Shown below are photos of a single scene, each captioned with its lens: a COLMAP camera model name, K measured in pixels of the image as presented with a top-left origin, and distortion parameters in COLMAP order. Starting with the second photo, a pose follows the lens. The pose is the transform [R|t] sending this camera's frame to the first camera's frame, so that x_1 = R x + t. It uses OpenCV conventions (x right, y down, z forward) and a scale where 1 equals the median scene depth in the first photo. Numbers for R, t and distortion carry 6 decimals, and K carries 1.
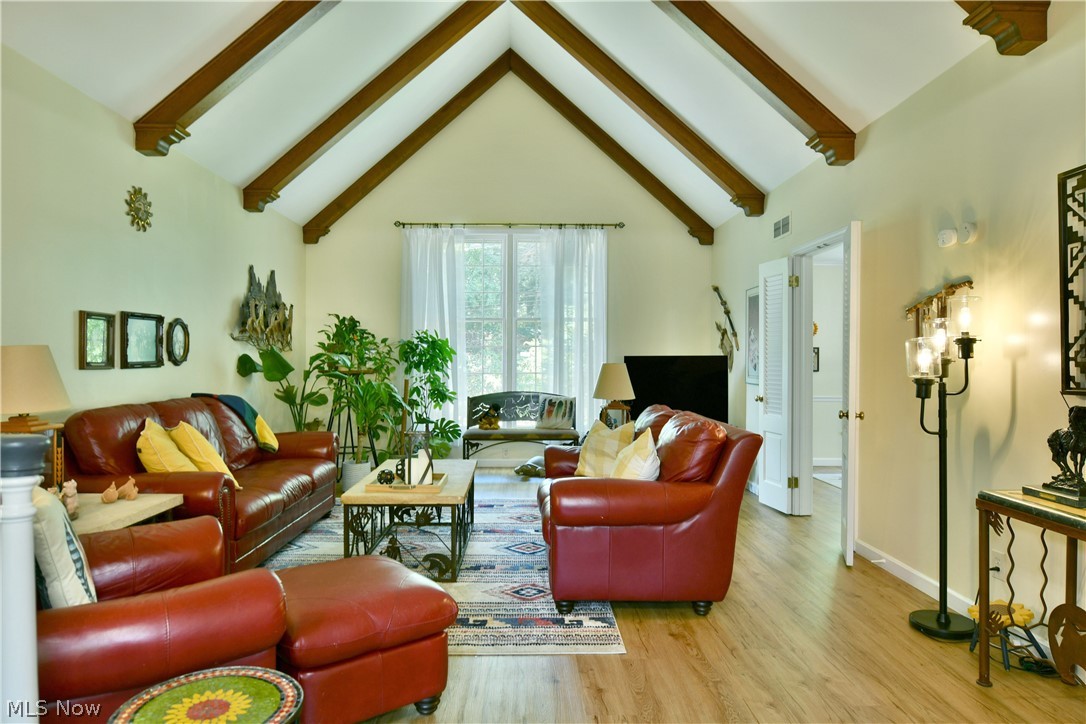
lens RADIAL K [[659.8, 0, 540.5], [0, 659.8, 361.2], [0, 0, 1]] dist [-0.012760, -0.002315]
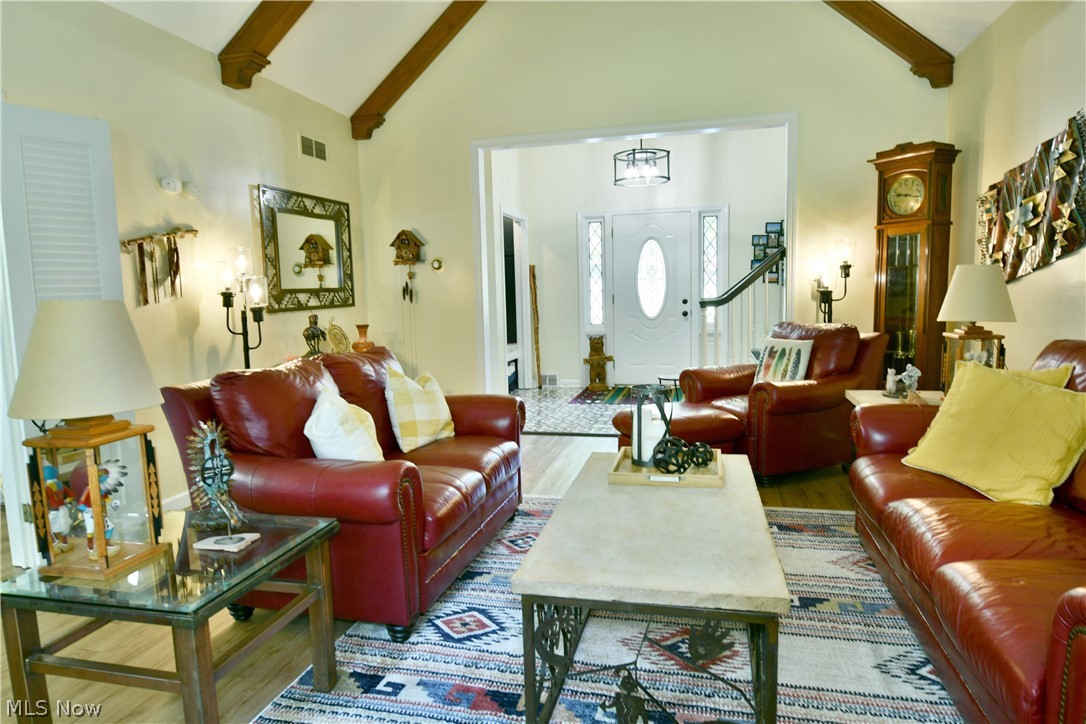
lens RADIAL K [[659.8, 0, 548.0], [0, 659.8, 365.2], [0, 0, 1]] dist [-0.012760, -0.002315]
pose [[-0.965385, -0.009663, 0.260649, -0.235543], [0.020885, 0.993241, 0.114176, 0.002338], [-0.259991, 0.115667, -0.958658, 1.528273]]
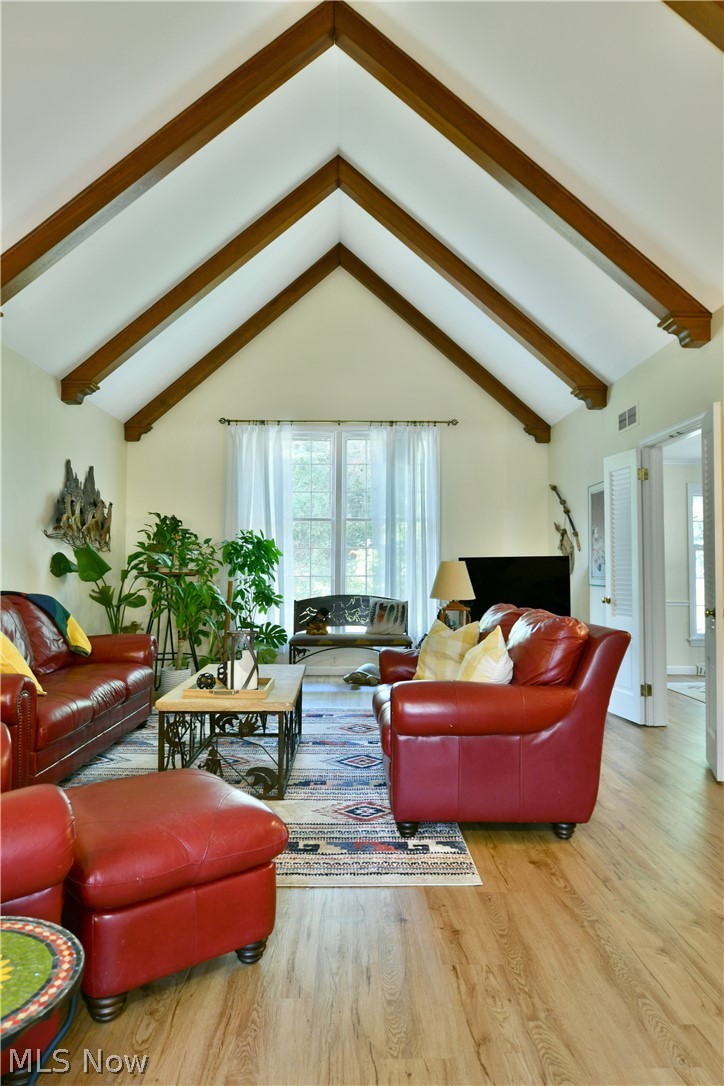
lens RADIAL K [[659.8, 0, 362.7], [0, 659.8, 541.0], [0, 0, 1]] dist [-0.012760, -0.002315]
pose [[0.999995, 0.000466, -0.003120, -0.015611], [-0.000617, 0.998824, -0.048485, 0.024630], [0.003093, 0.048486, 0.998819, 0.080540]]
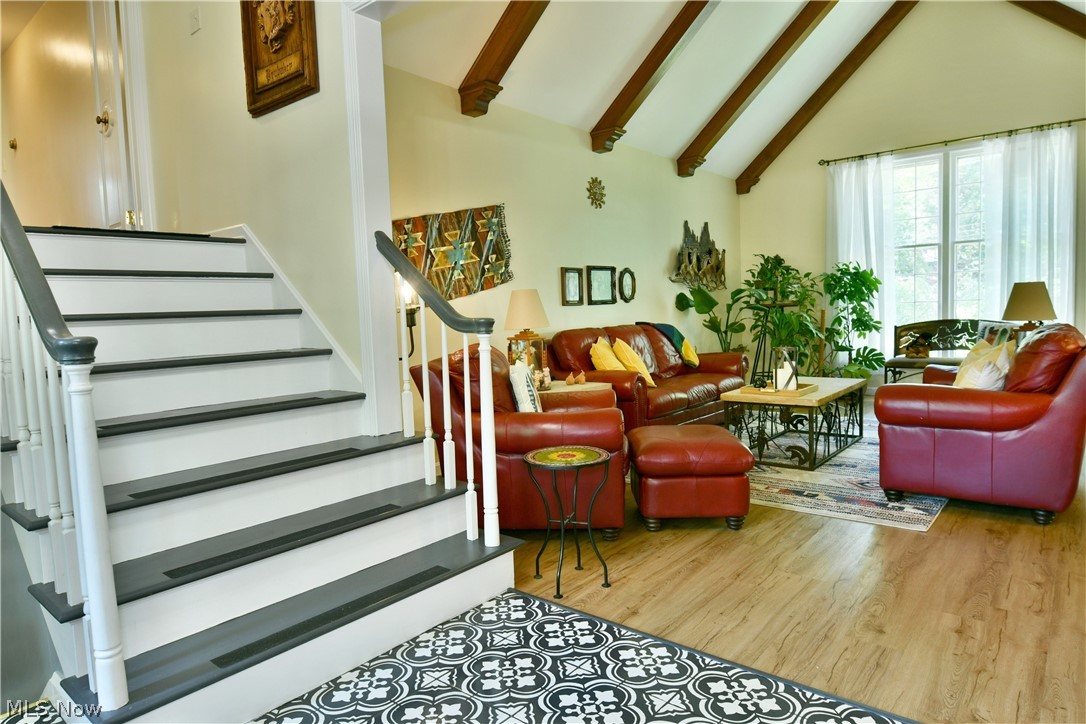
lens RADIAL K [[659.8, 0, 540.7], [0, 659.8, 359.6], [0, 0, 1]] dist [-0.012760, -0.002315]
pose [[0.752442, 0.015467, -0.658477, 0.248284], [0.039393, 0.996878, 0.068429, 0.026901], [0.657479, -0.077428, 0.749484, -0.183215]]
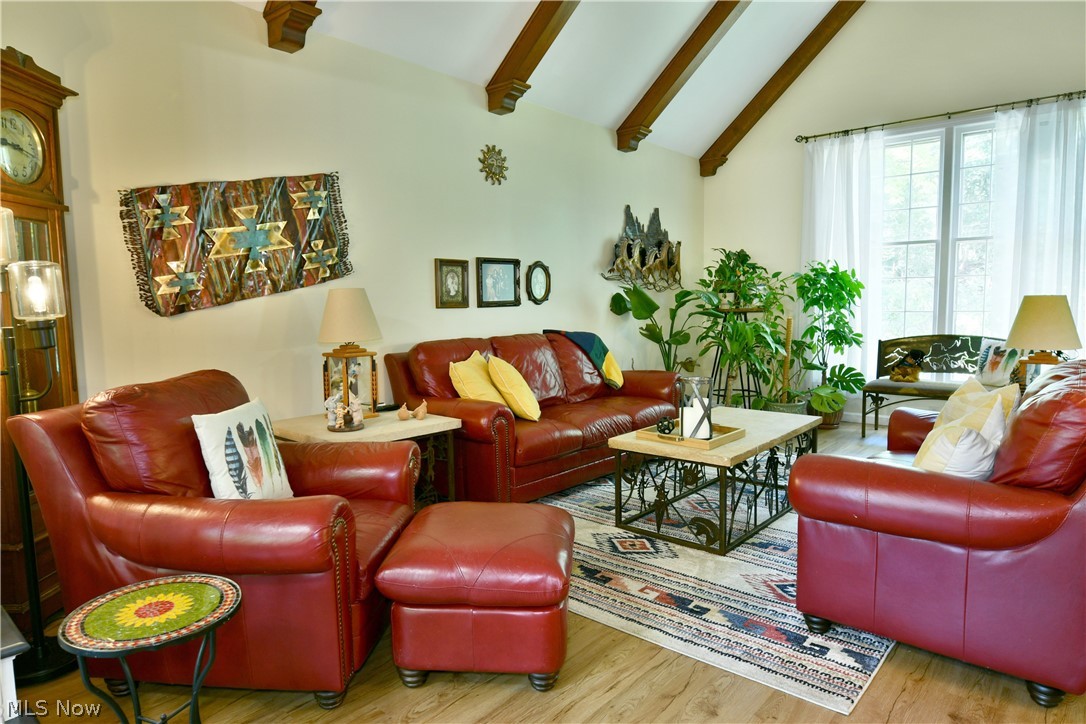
lens RADIAL K [[659.8, 0, 542.8], [0, 659.8, 358.1], [0, 0, 1]] dist [-0.012760, -0.002315]
pose [[0.739923, 0.045055, -0.671181, 0.224636], [0.013427, 0.996567, 0.081700, 0.006815], [0.672557, -0.069463, 0.736778, 0.203356]]
